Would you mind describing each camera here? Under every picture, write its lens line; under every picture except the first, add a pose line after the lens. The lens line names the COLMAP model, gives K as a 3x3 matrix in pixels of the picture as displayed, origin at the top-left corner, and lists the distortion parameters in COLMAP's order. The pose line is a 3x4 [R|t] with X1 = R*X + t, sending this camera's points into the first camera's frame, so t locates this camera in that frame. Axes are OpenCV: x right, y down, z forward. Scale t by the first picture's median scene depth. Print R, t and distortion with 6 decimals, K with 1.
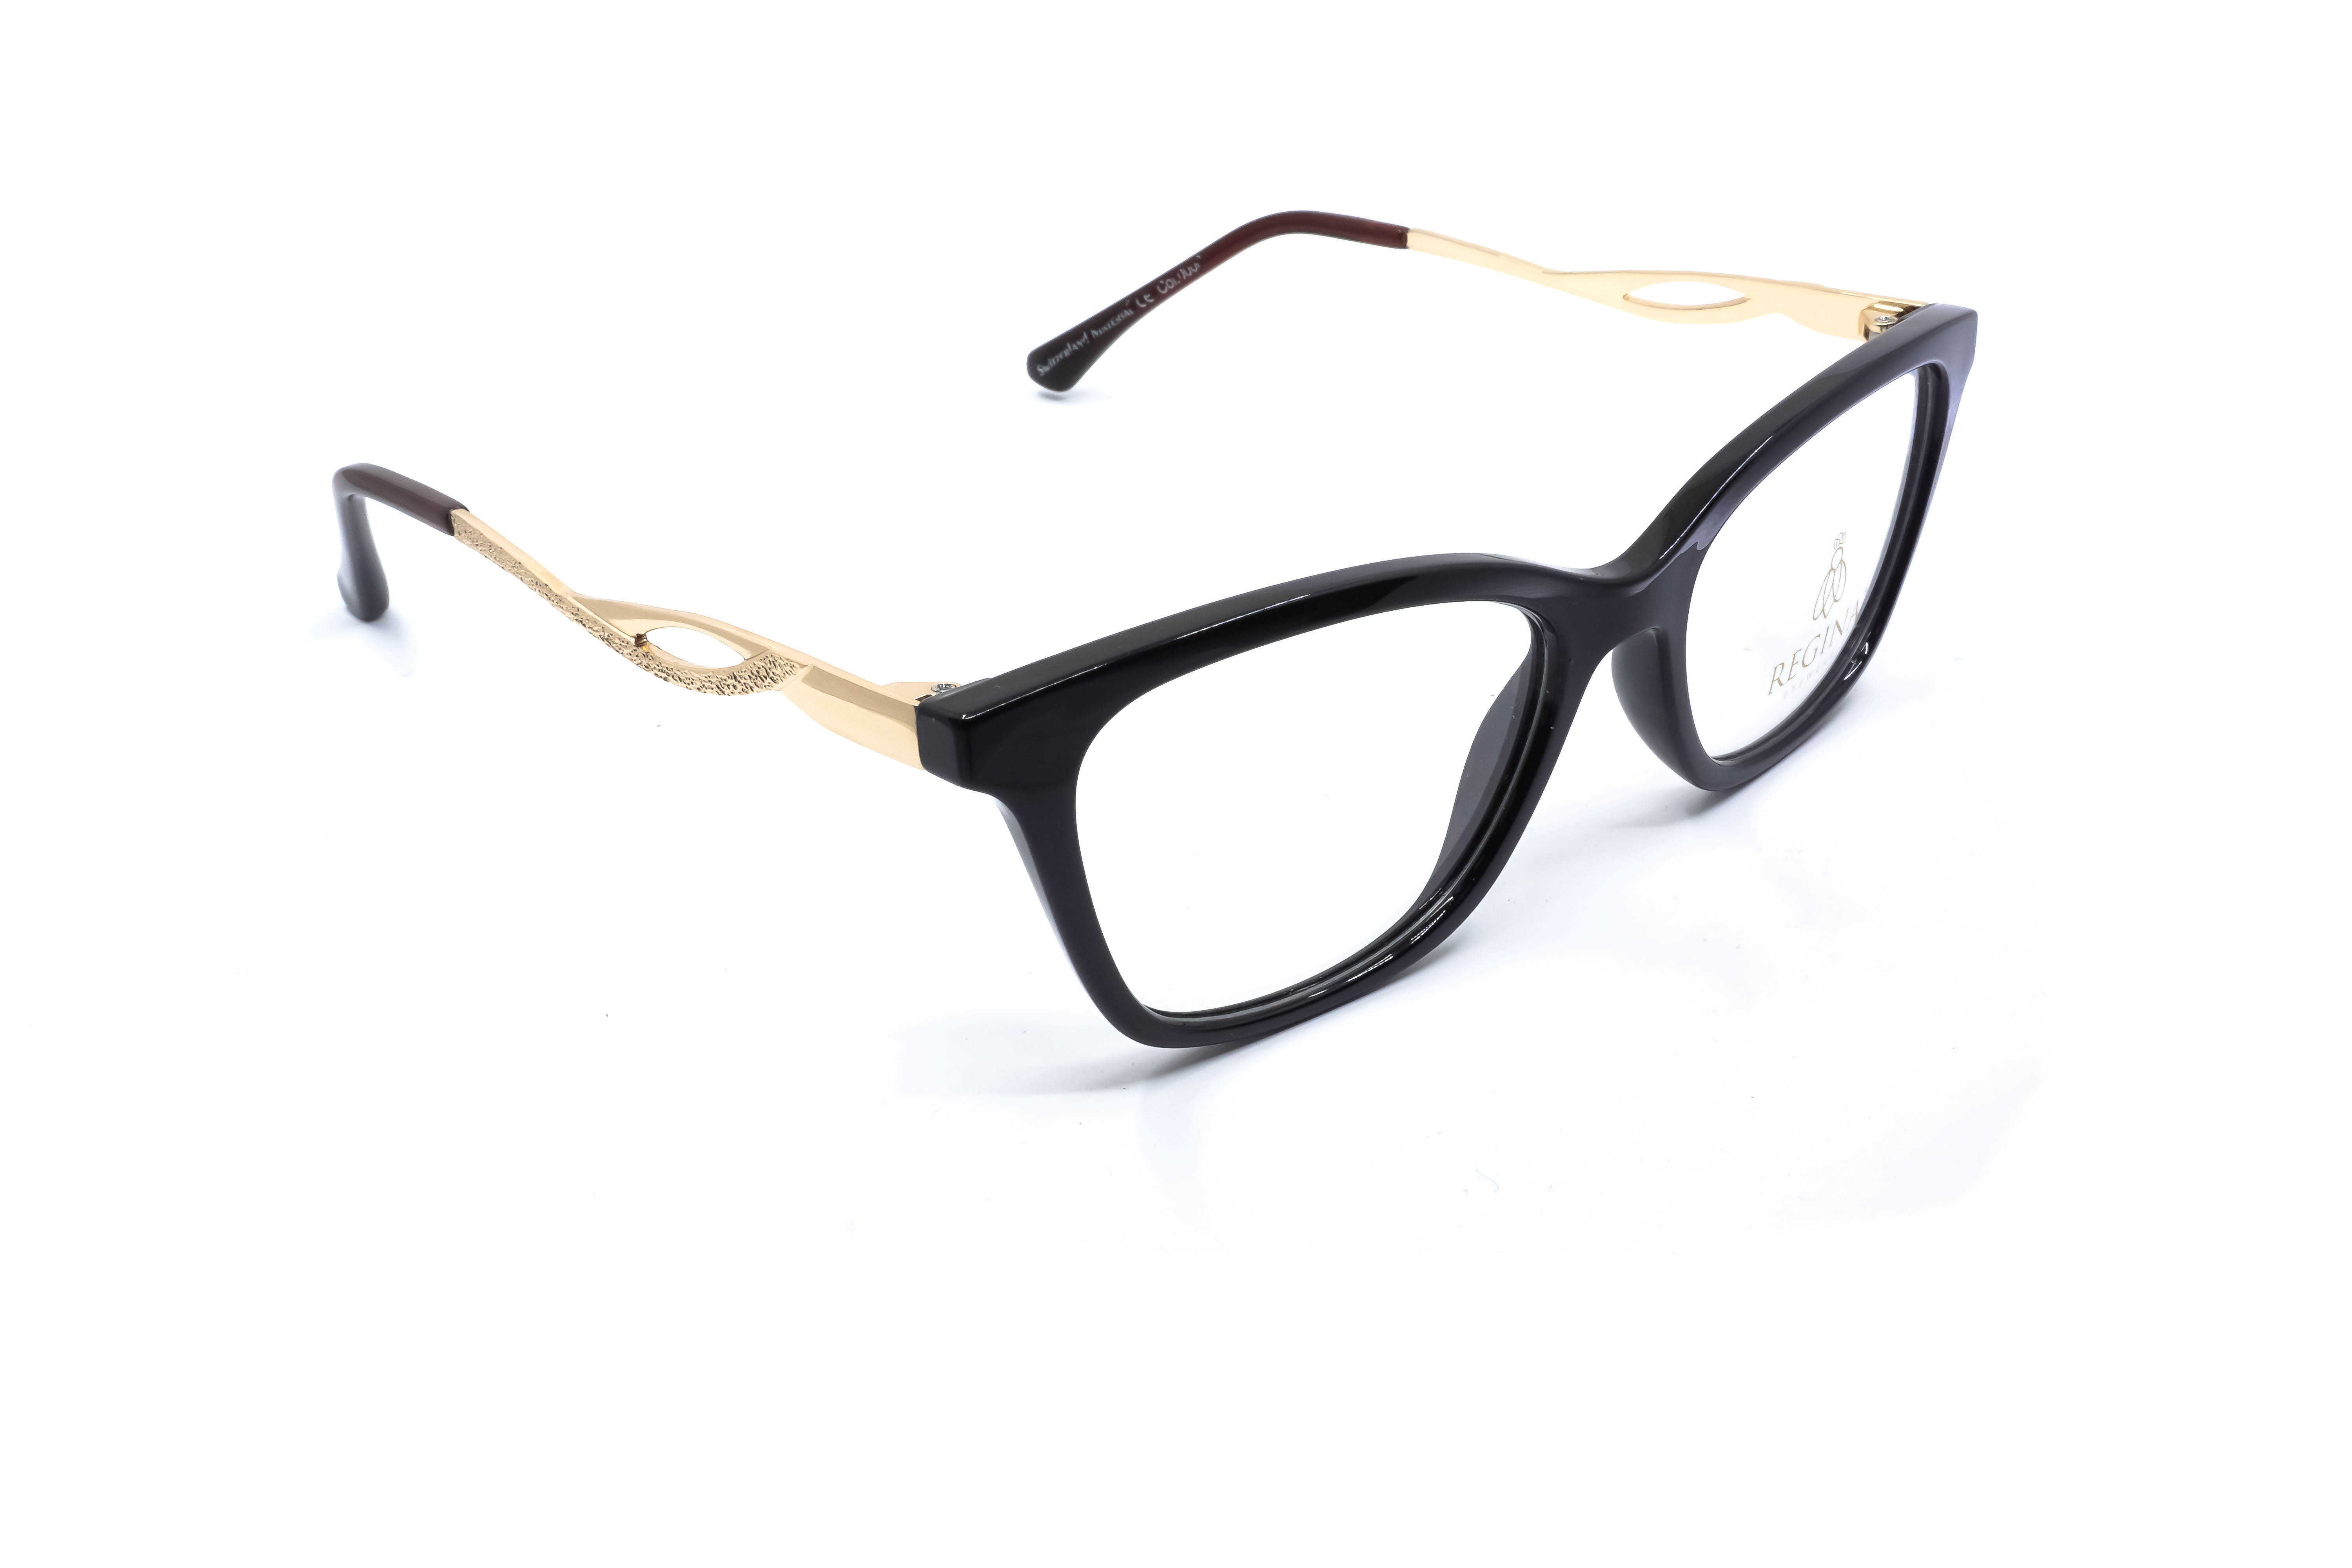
lens RADIAL K [[2355.5, 0, 1182.5], [0, 2355.5, 773.2], [0, 0, 1]] dist [0.020009, 0.000000]
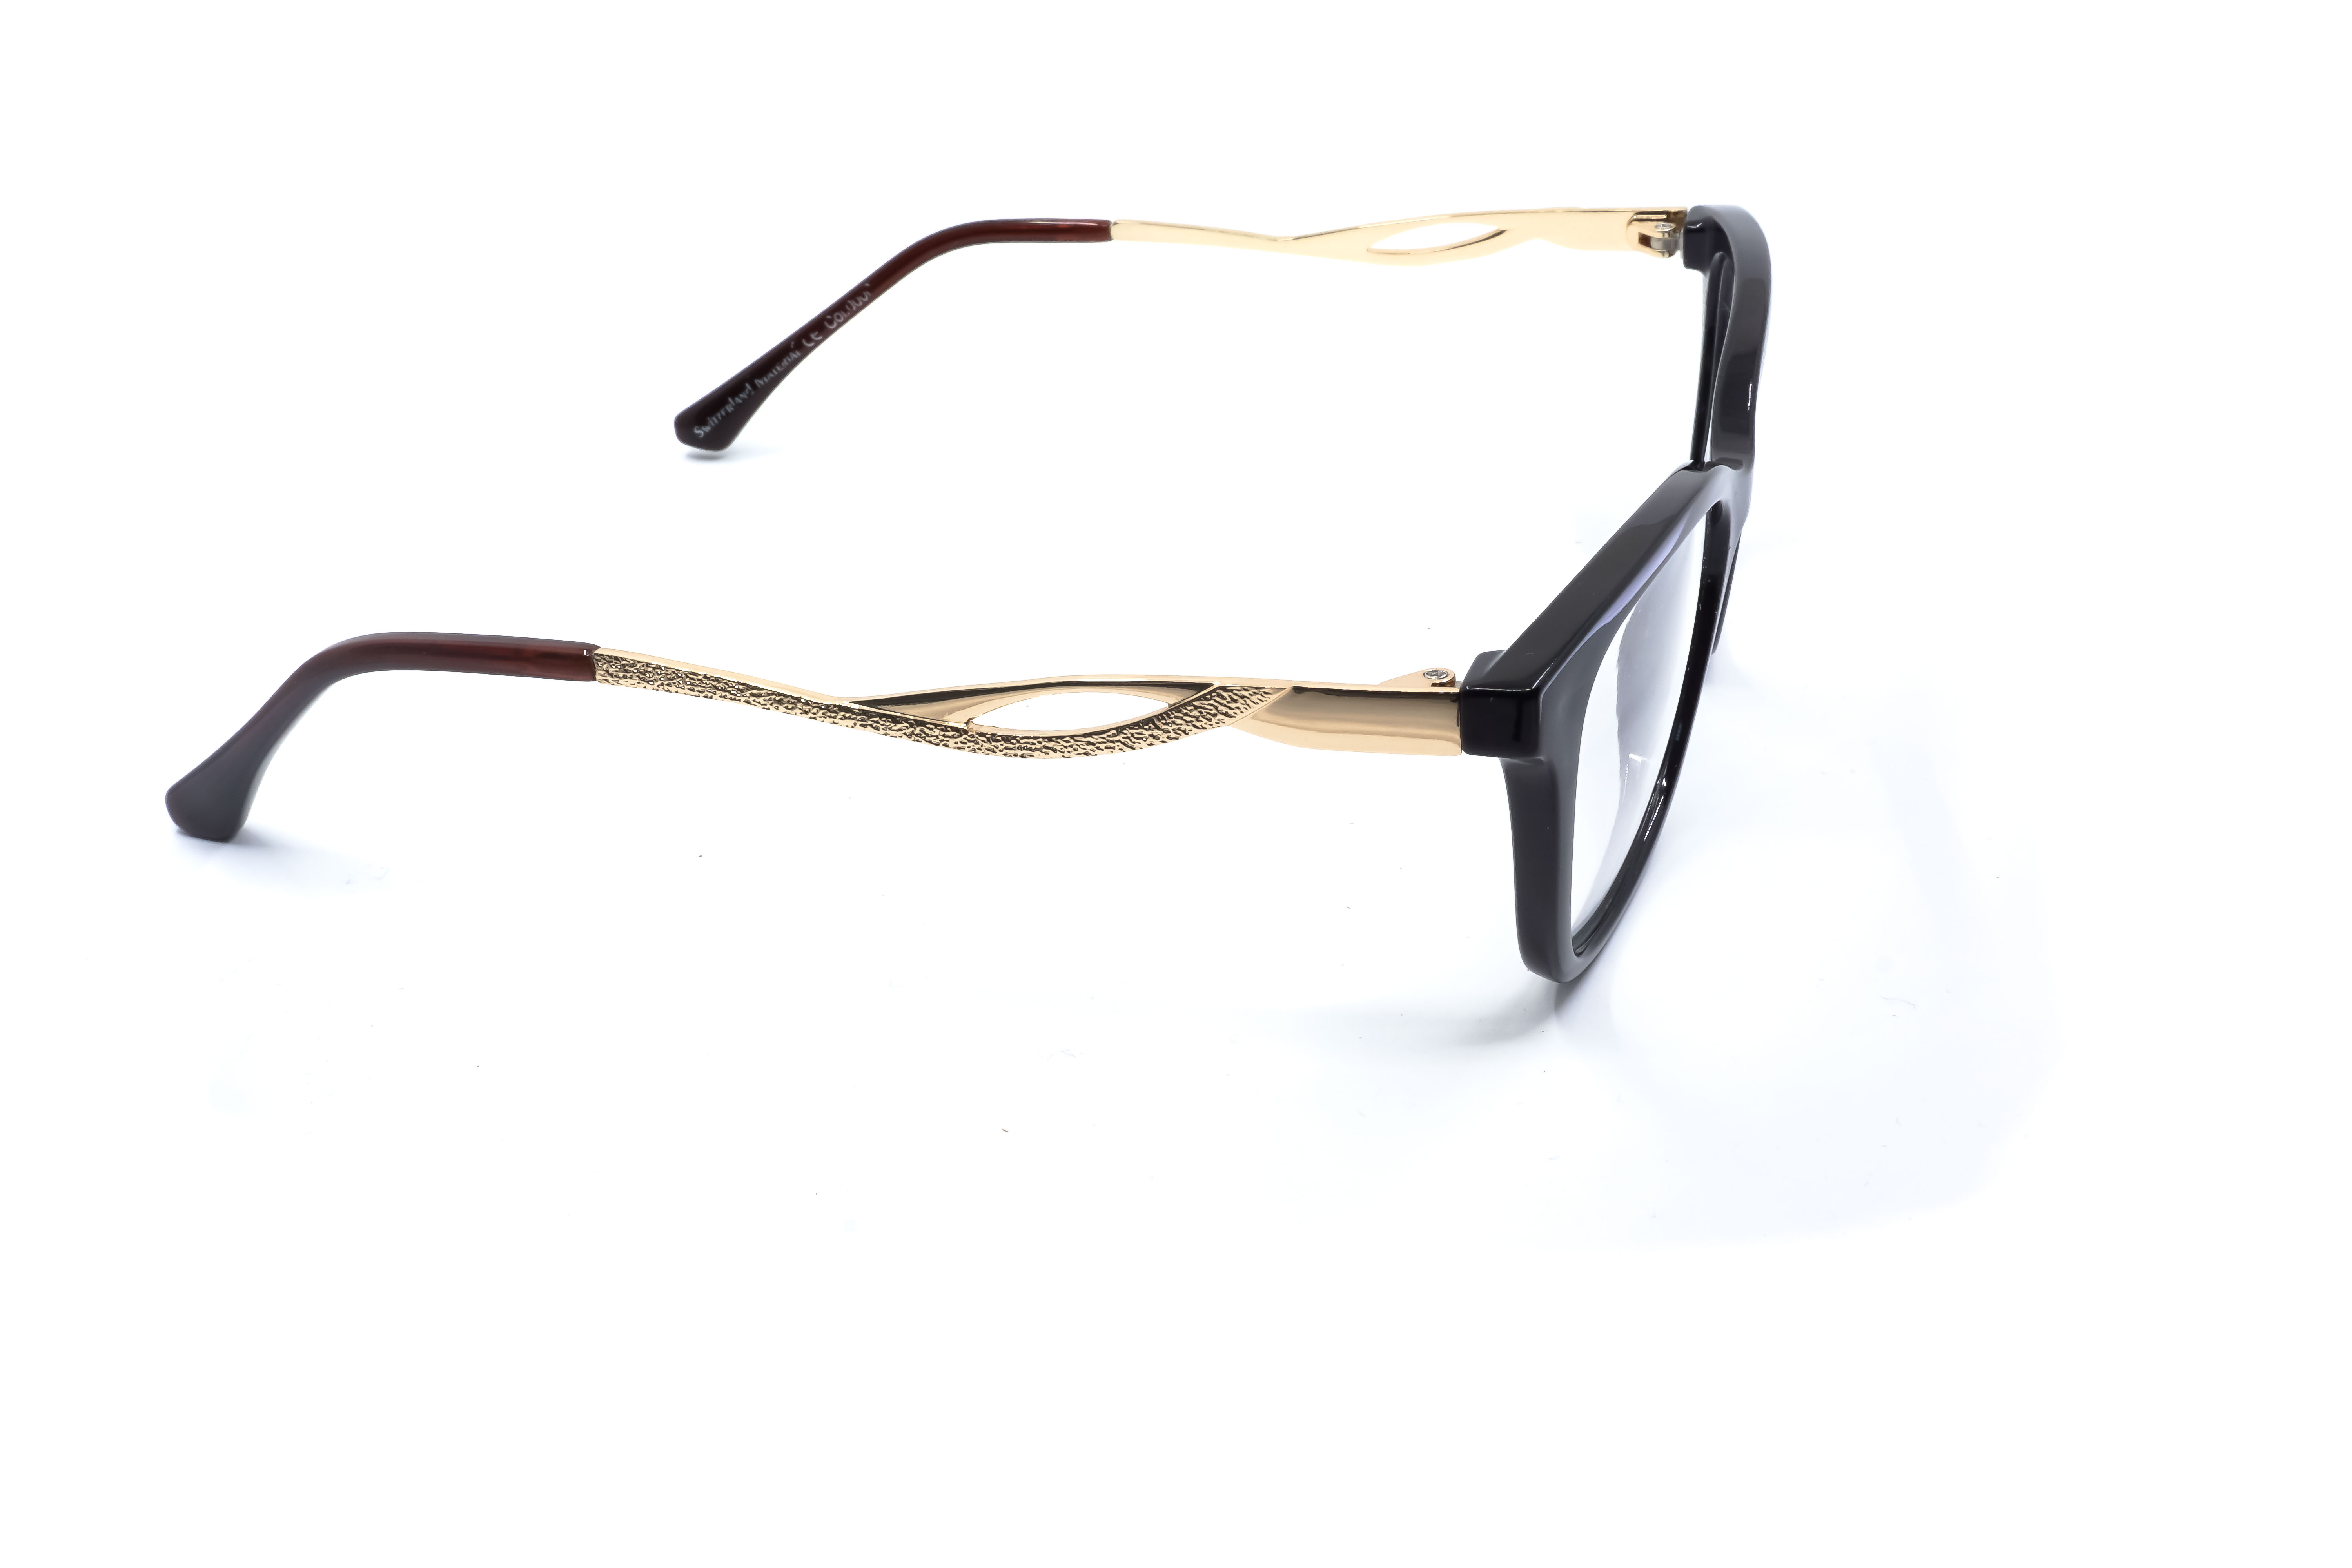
lens RADIAL K [[2355.5, 0, 1183.3], [0, 2355.5, 794.2], [0, 0, 1]] dist [0.020009, 0.000000]
pose [[0.865442, -0.245058, 0.436985, -0.431210], [0.245174, 0.967792, 0.057167, -0.047257], [-0.436920, 0.057662, 0.897650, 0.098408]]
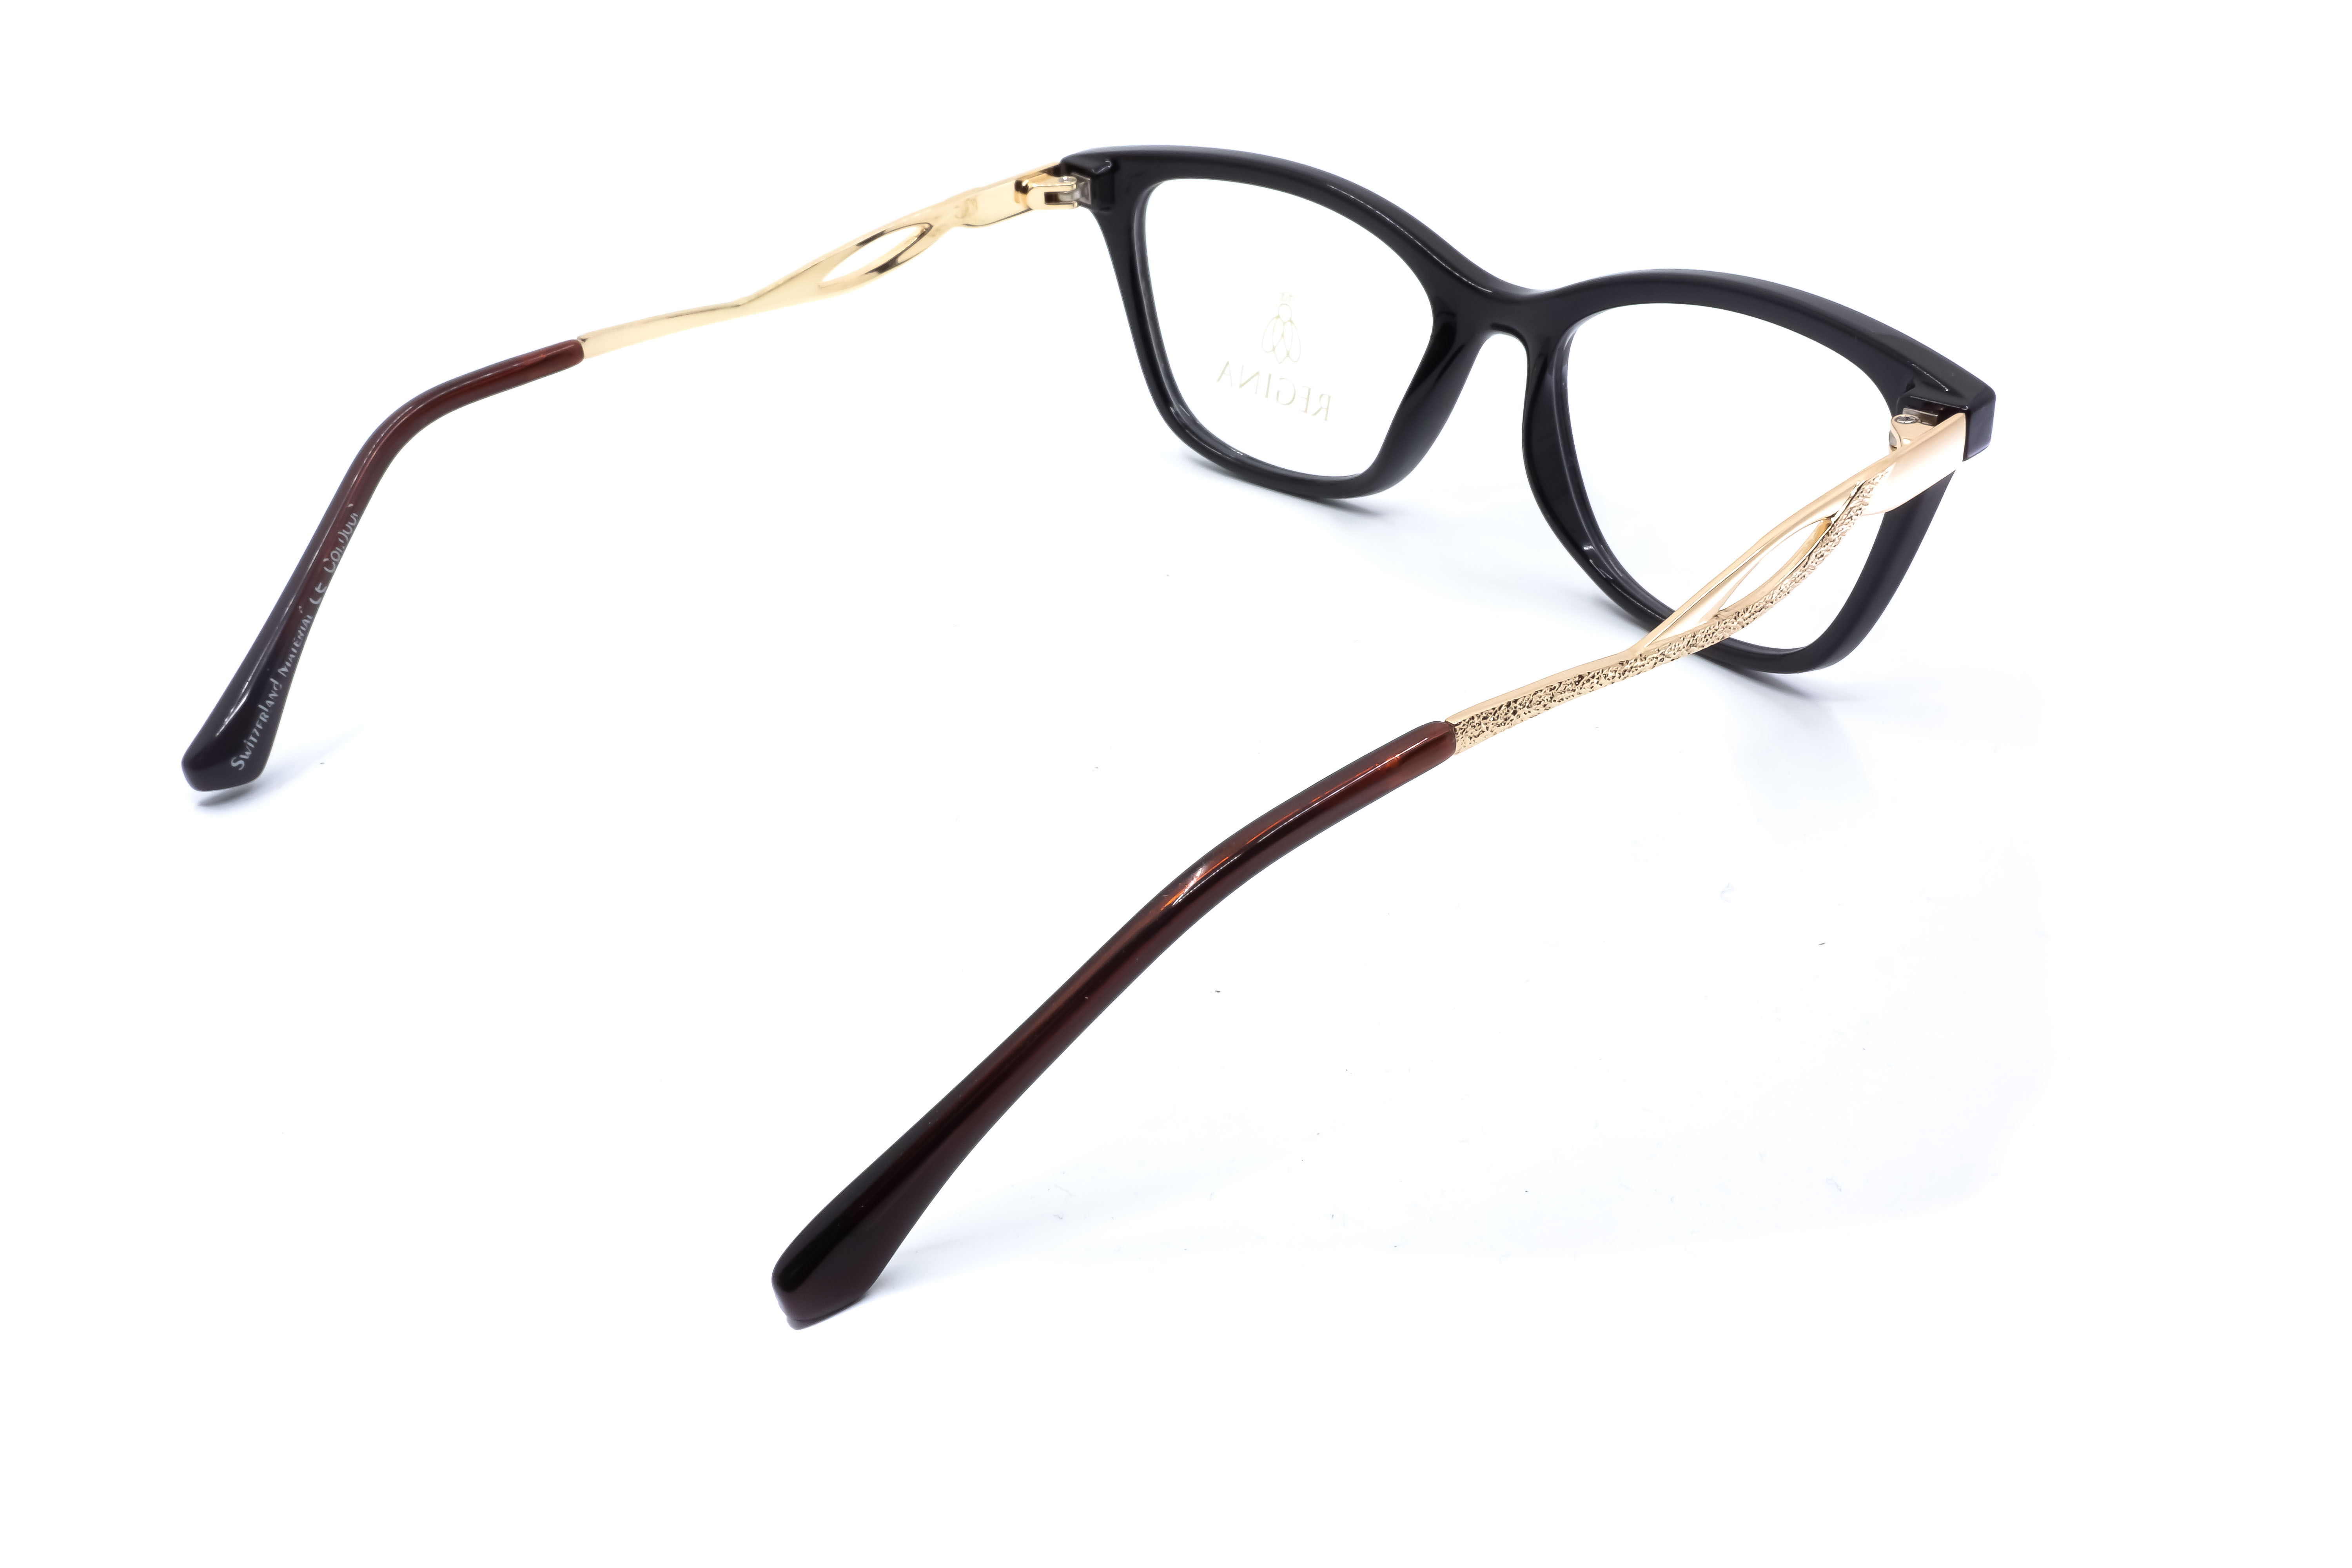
lens RADIAL K [[2355.5, 0, 1180.3], [0, 2355.5, 770.8], [0, 0, 1]] dist [0.020009, 0.000000]
pose [[-0.002749, -0.469567, 0.882893, -0.868970], [0.499122, 0.764412, 0.408107, -0.401629], [-0.866527, 0.441793, 0.232270, 0.751649]]
